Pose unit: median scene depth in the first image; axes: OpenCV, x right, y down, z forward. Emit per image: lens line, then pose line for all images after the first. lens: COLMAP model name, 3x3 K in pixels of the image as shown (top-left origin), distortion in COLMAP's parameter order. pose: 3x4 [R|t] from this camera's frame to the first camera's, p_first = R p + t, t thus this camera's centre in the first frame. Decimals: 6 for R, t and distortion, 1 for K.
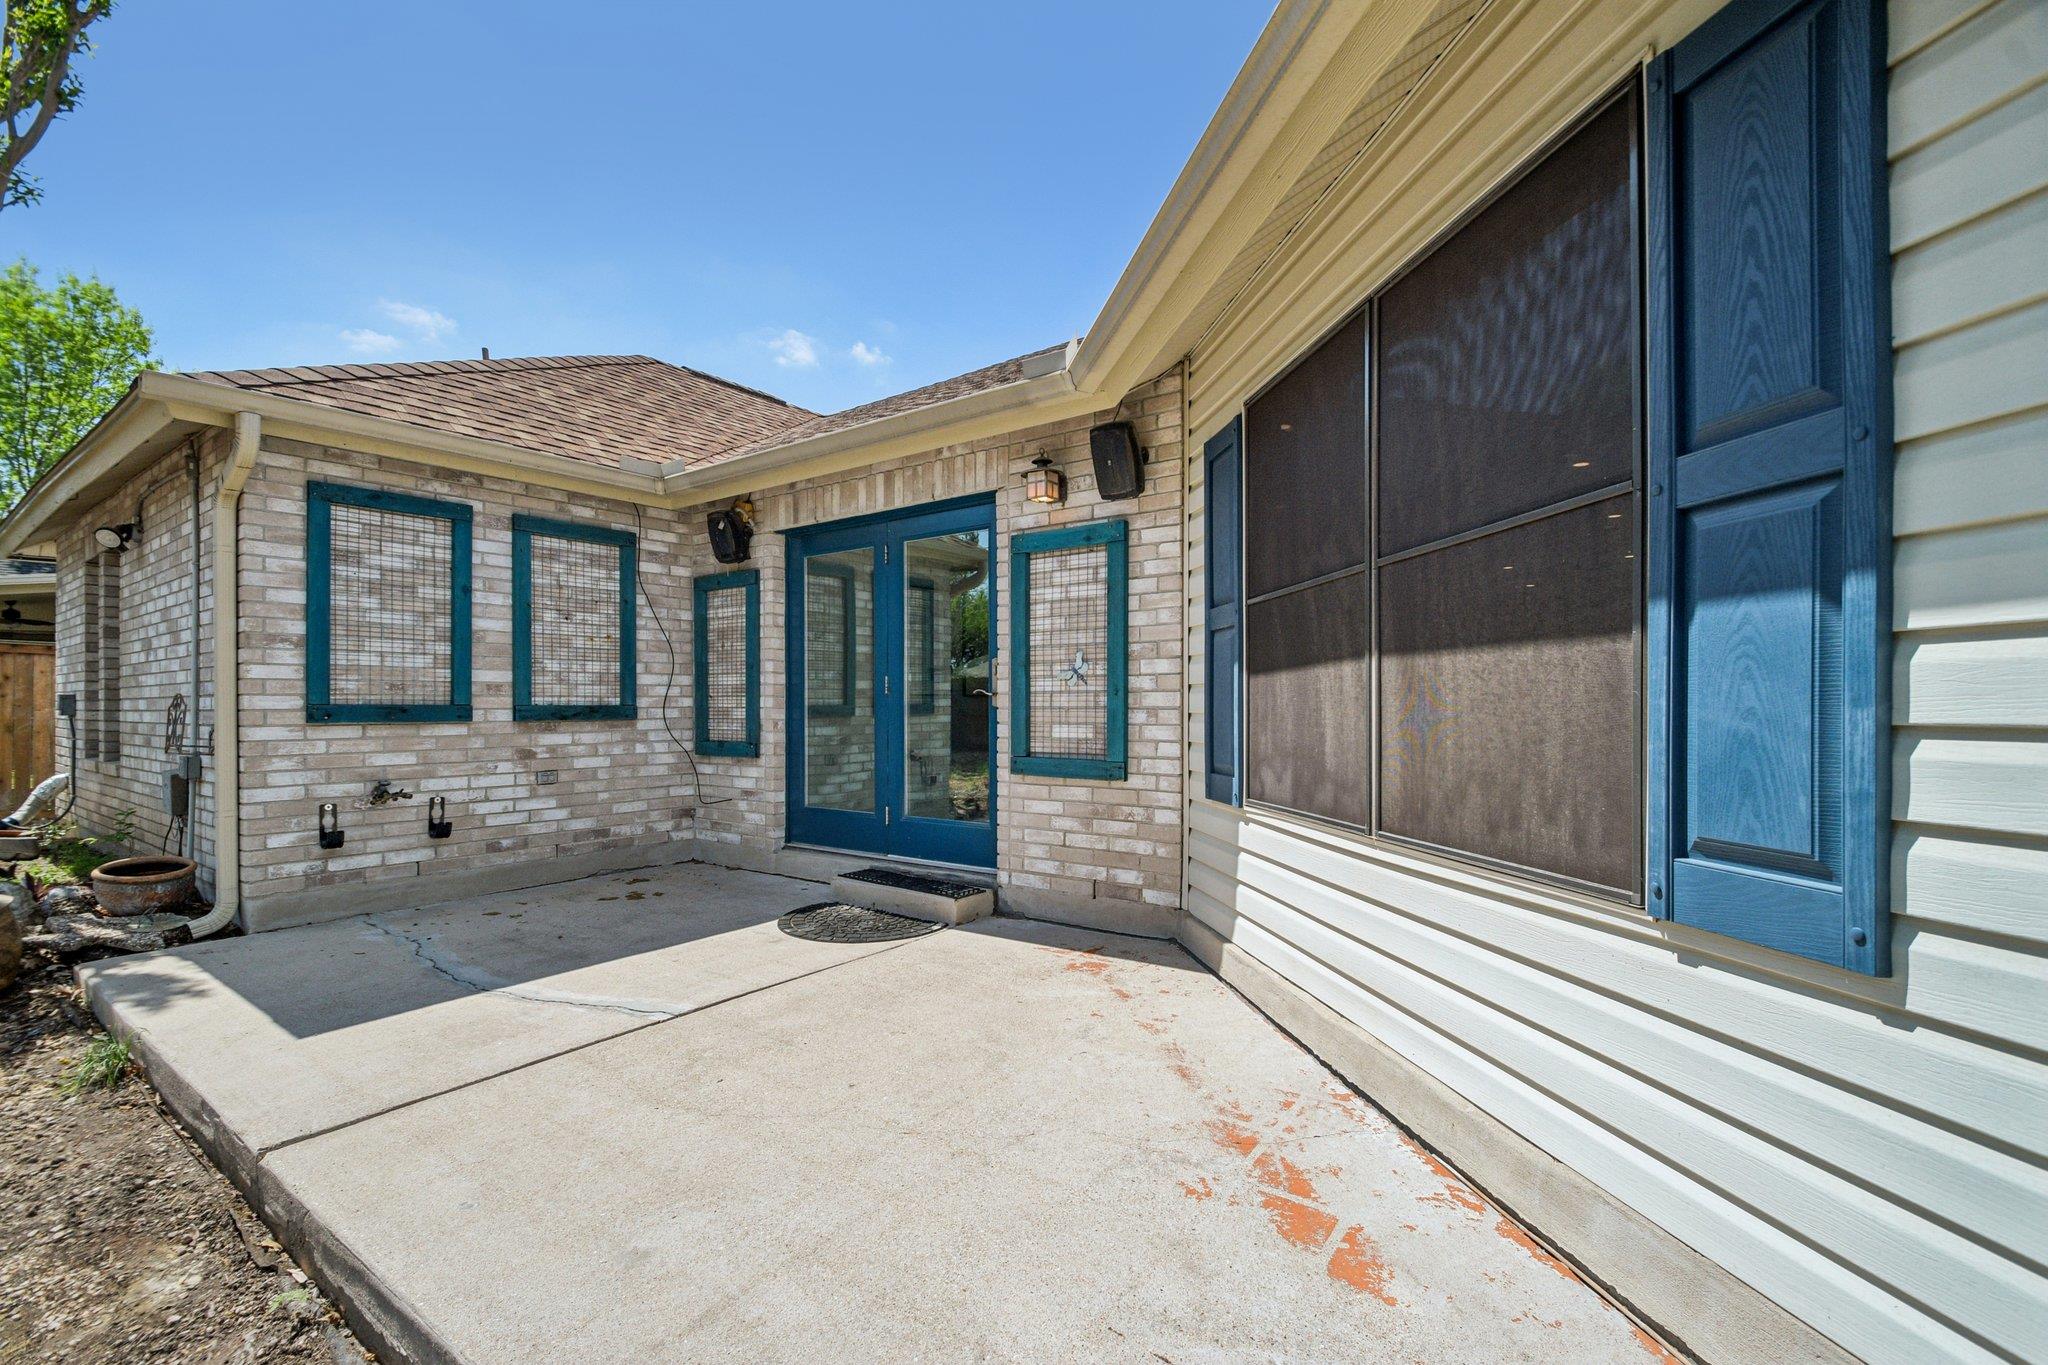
lens RADIAL K [[902.4, 0, 1007.7], [0, 902.4, 715.4], [0, 0, 1]] dist [-0.002997, -0.000214]
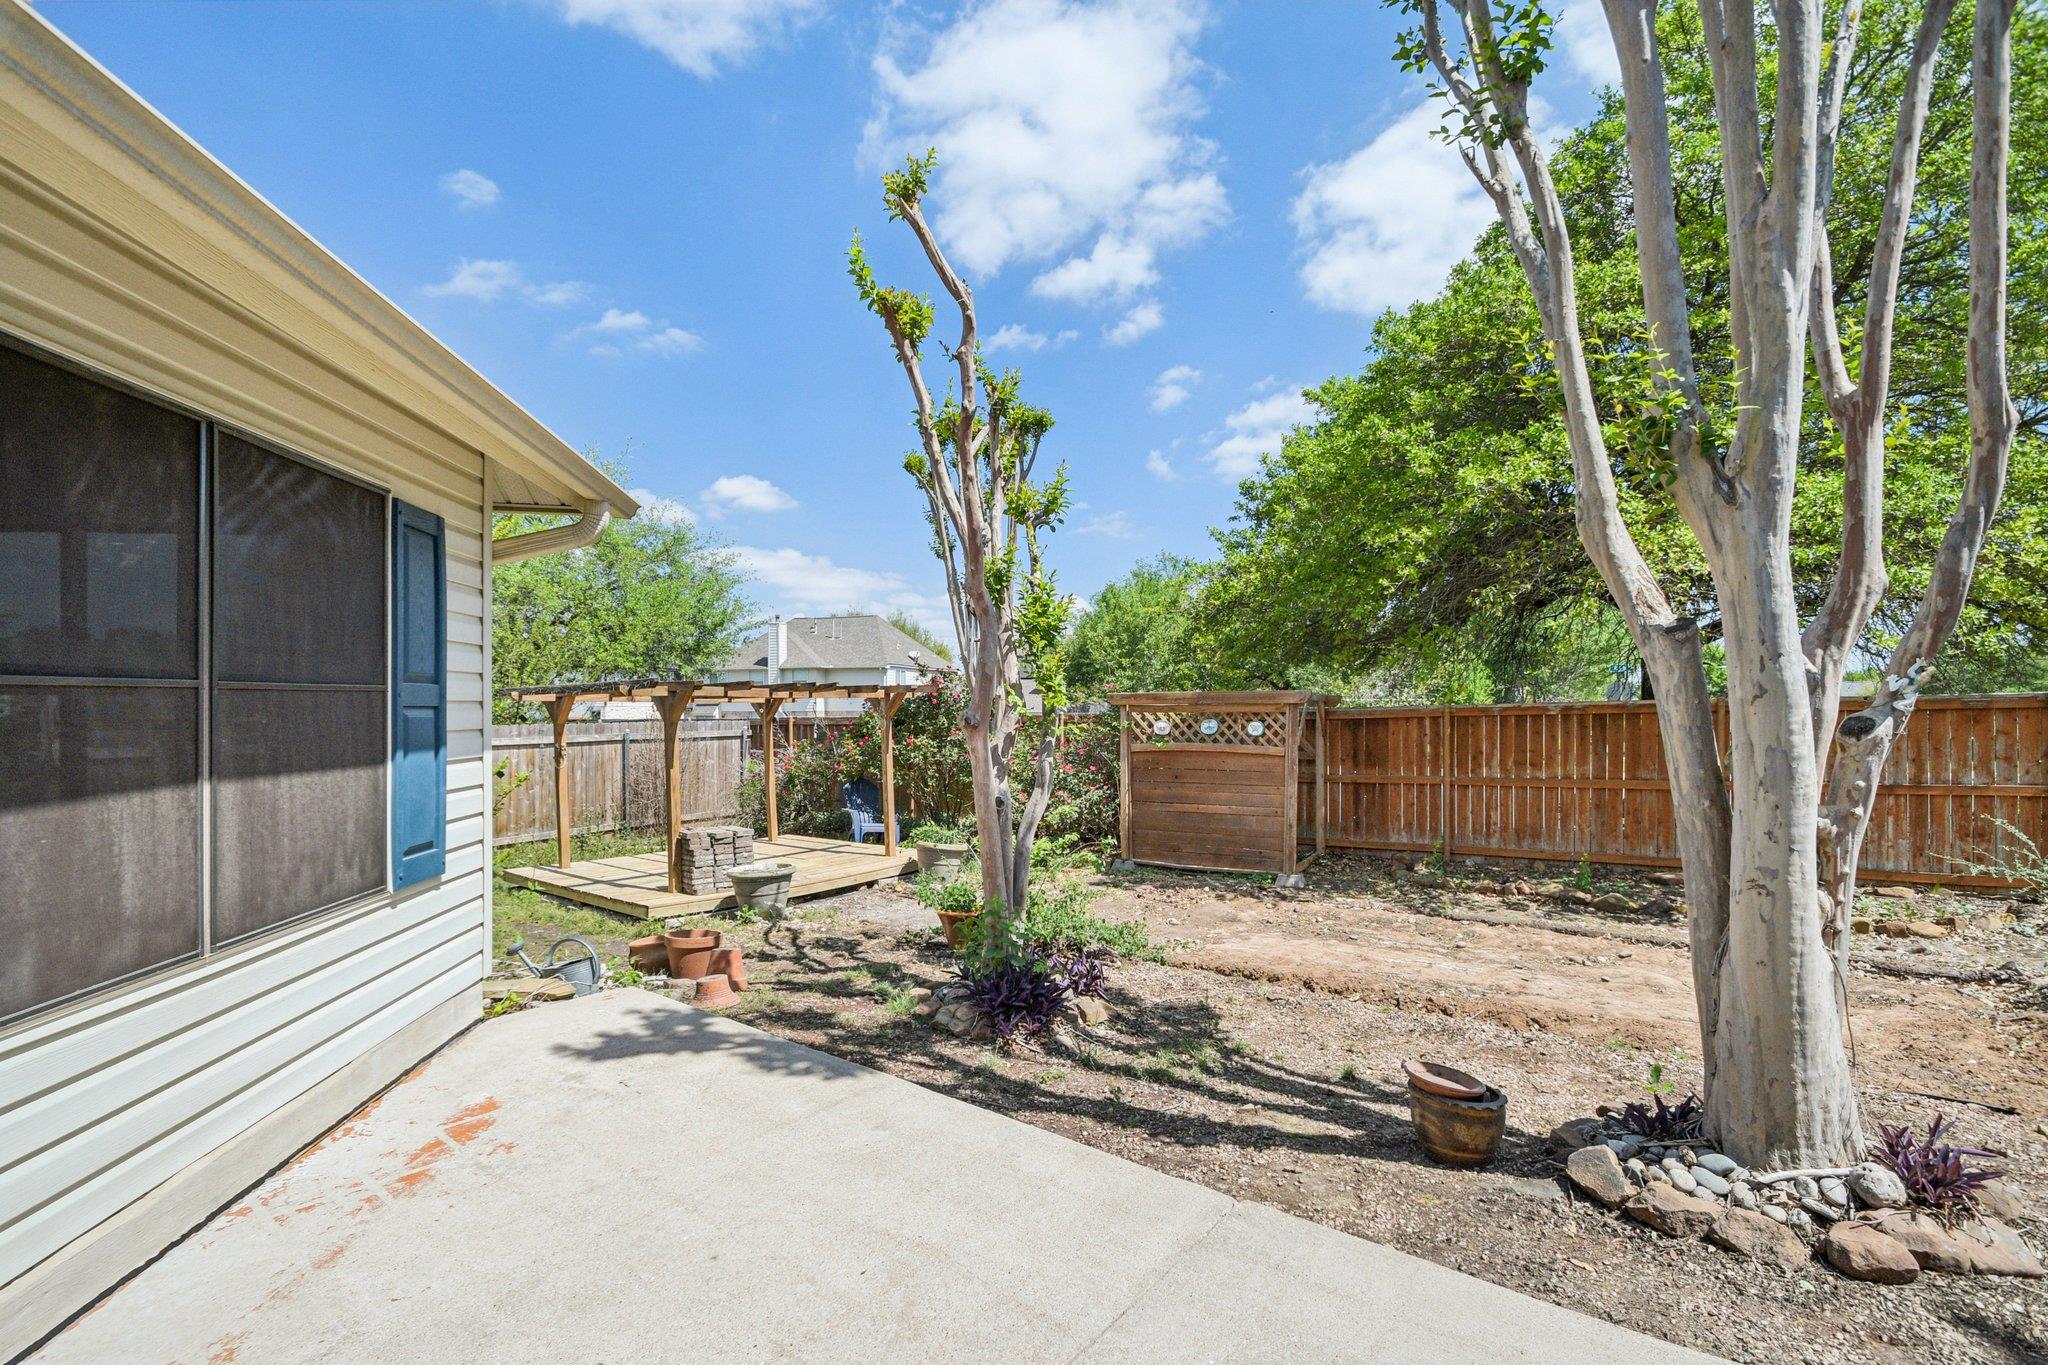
lens RADIAL K [[902.4, 0, 1023.5], [0, 902.4, 699.9], [0, 0, 1]] dist [-0.002997, -0.000214]
pose [[-0.999949, 0.002124, 0.009837, -0.532817], [0.002141, 0.999996, 0.001778, -0.154780], [-0.009833, 0.001799, -0.999950, 2.062655]]
